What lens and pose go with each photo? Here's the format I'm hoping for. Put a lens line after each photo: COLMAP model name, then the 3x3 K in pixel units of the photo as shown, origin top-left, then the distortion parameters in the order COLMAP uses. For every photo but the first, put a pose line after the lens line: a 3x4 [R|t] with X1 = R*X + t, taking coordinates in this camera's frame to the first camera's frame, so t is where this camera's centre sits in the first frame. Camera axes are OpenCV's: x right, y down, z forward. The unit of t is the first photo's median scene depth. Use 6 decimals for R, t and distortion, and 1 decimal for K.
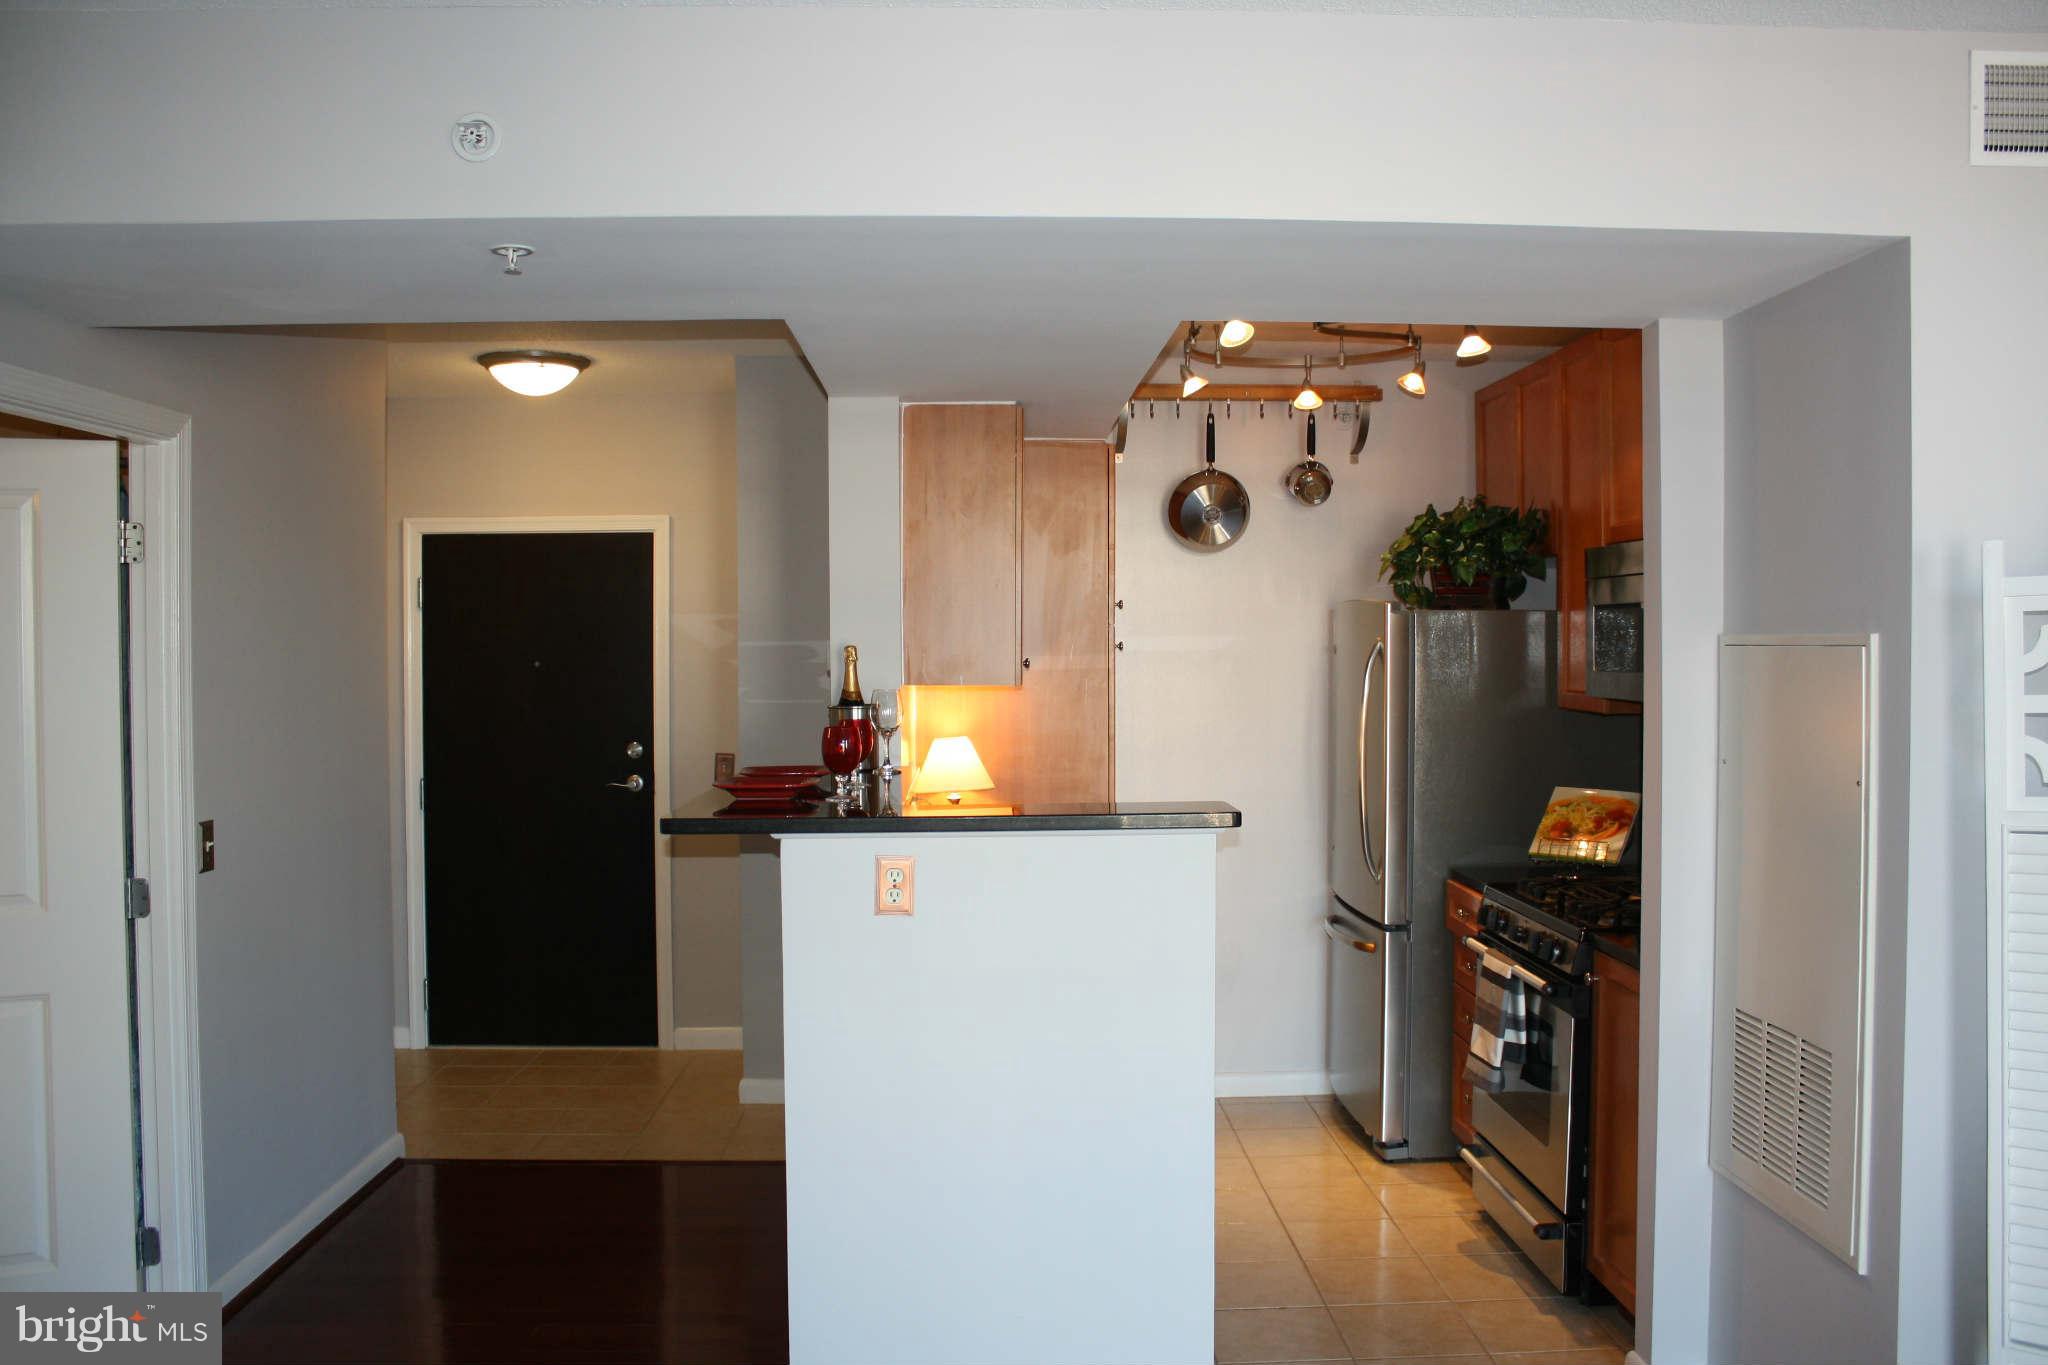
lens RADIAL K [[1673.8, 0, 1024.0], [0, 1673.8, 682.5], [0, 0, 1]] dist [-0.182490, 0.140697]
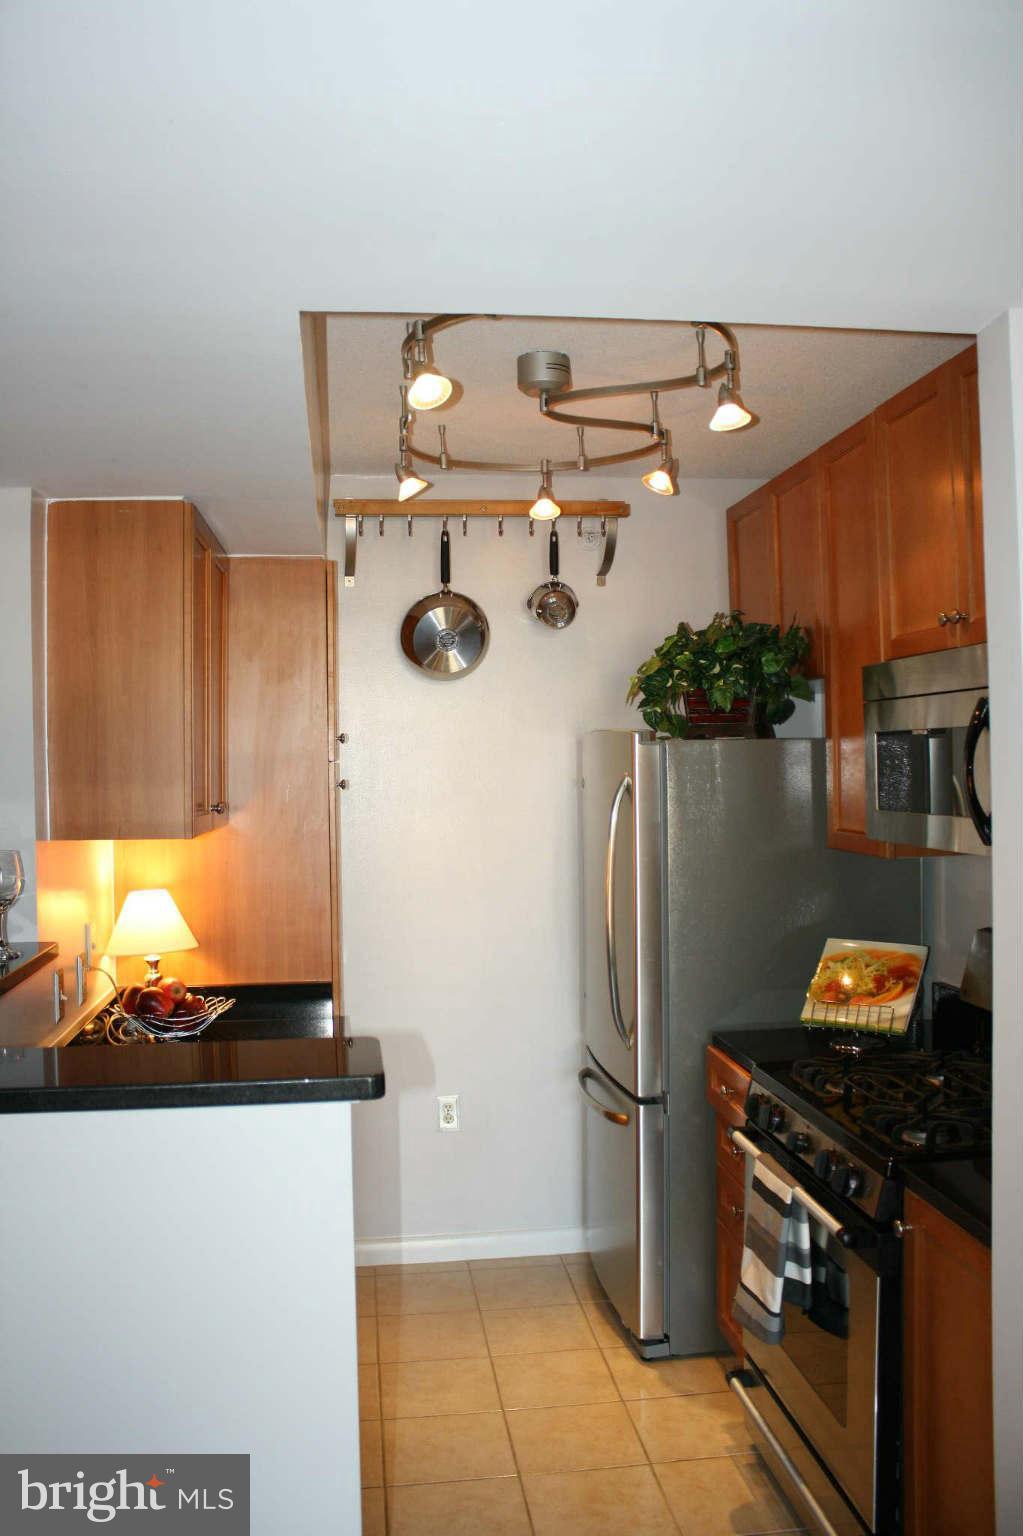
lens RADIAL K [[1255.4, 0, 511.5], [0, 1255.4, 768.0], [0, 0, 1]] dist [-0.182490, 0.140697]
pose [[0.994653, -0.013915, 0.102333, 0.084889], [0.015973, 0.999686, -0.019314, -0.017256], [-0.102032, 0.020846, 0.994563, 0.342760]]
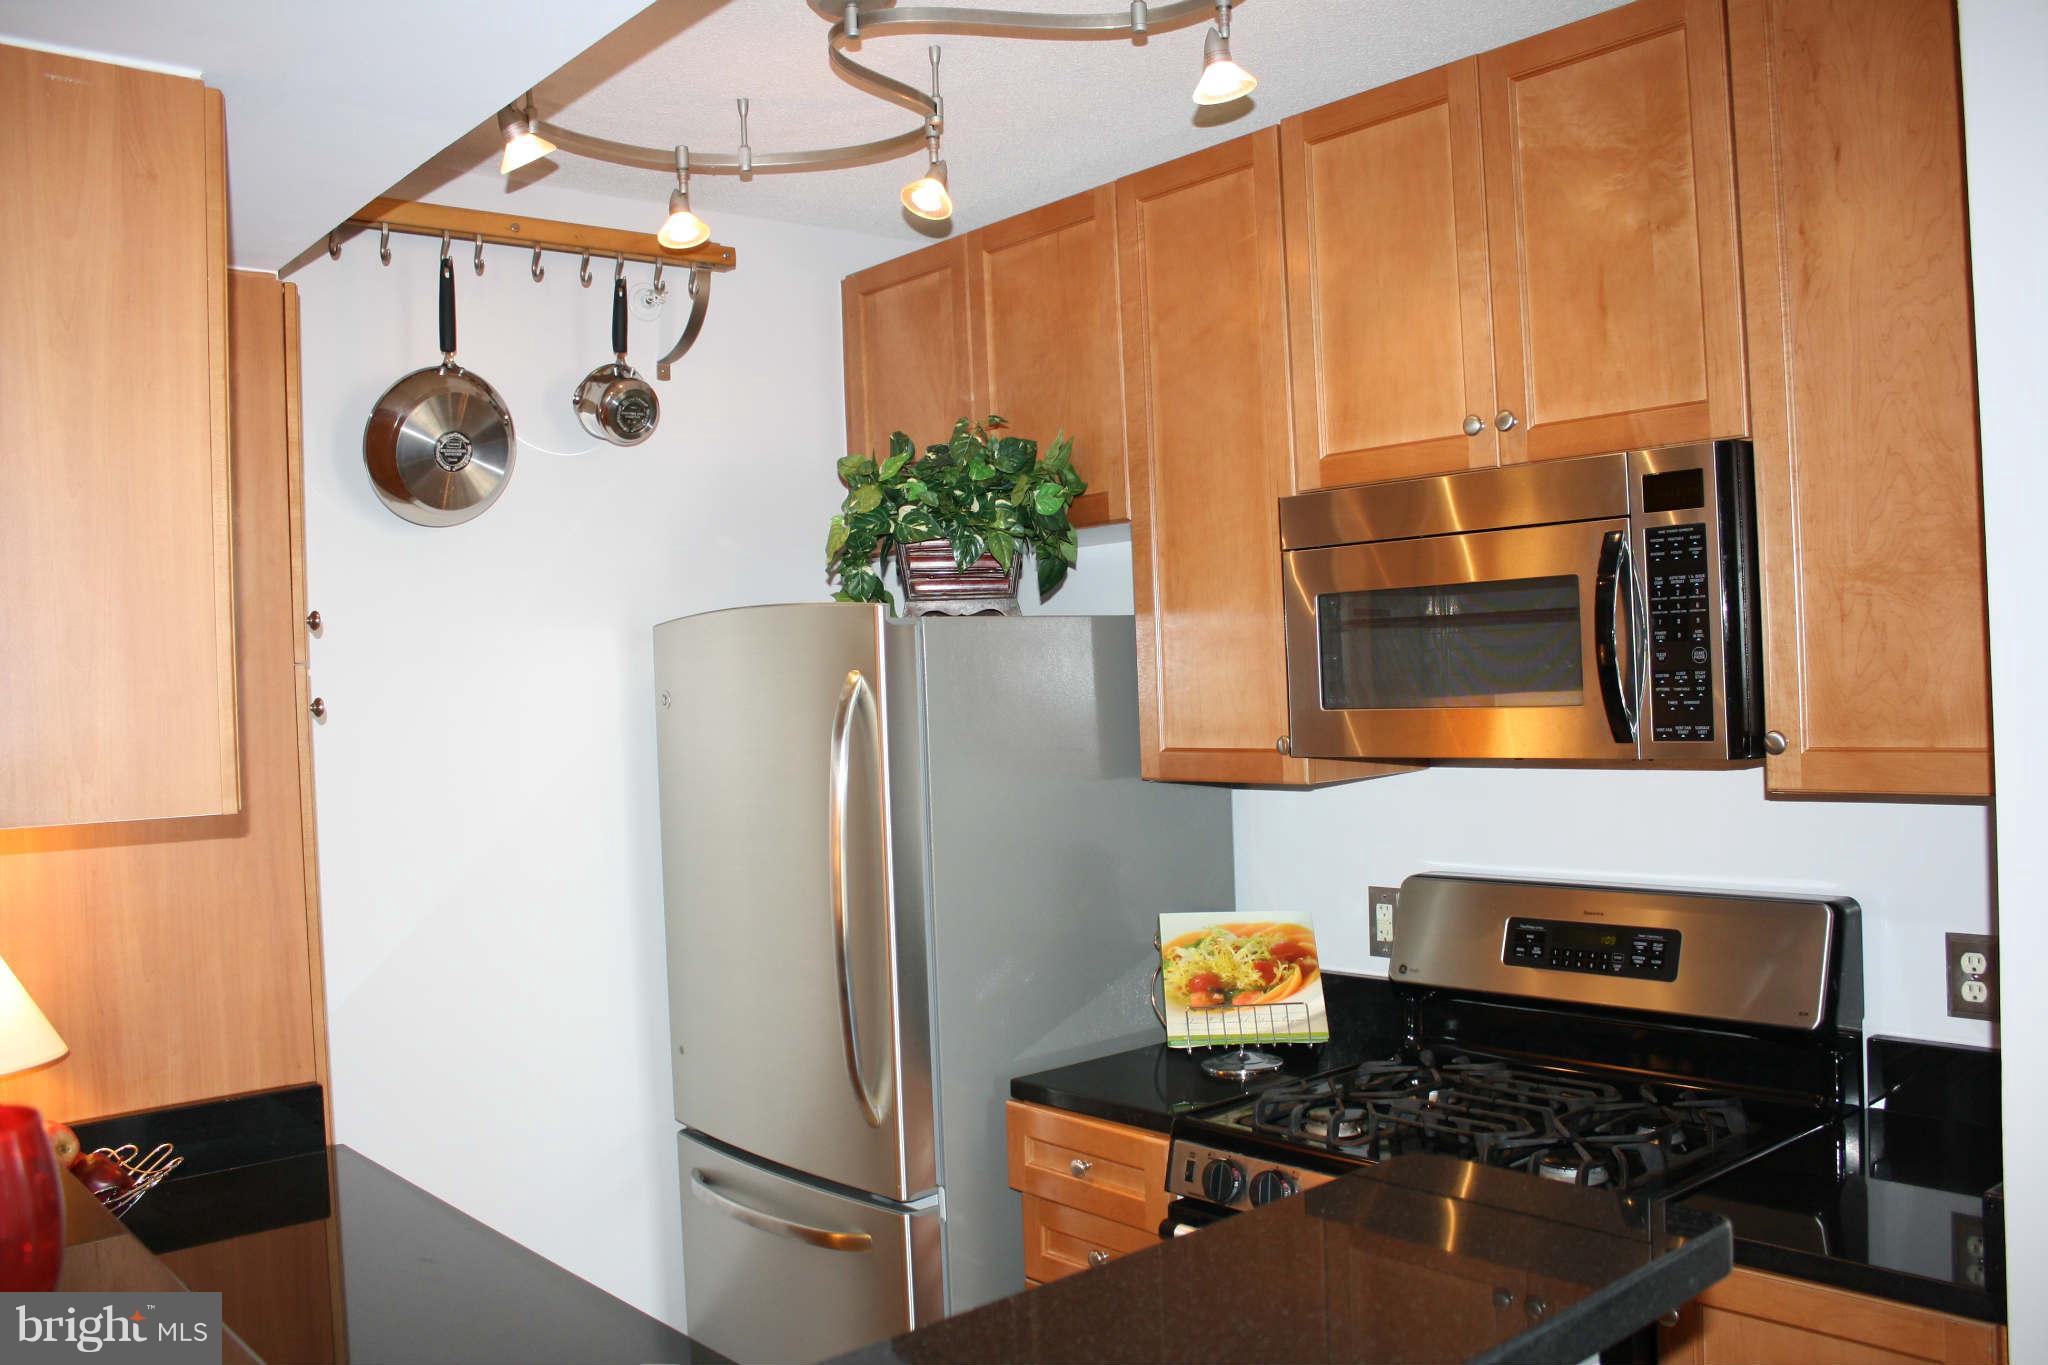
lens RADIAL K [[1673.8, 0, 1024.0], [0, 1673.8, 682.5], [0, 0, 1]] dist [-0.182490, 0.140697]
pose [[0.772748, -0.031062, 0.633952, -0.084937], [0.052215, 0.998527, -0.014722, -0.012334], [-0.632562, 0.044478, 0.773232, 0.548639]]
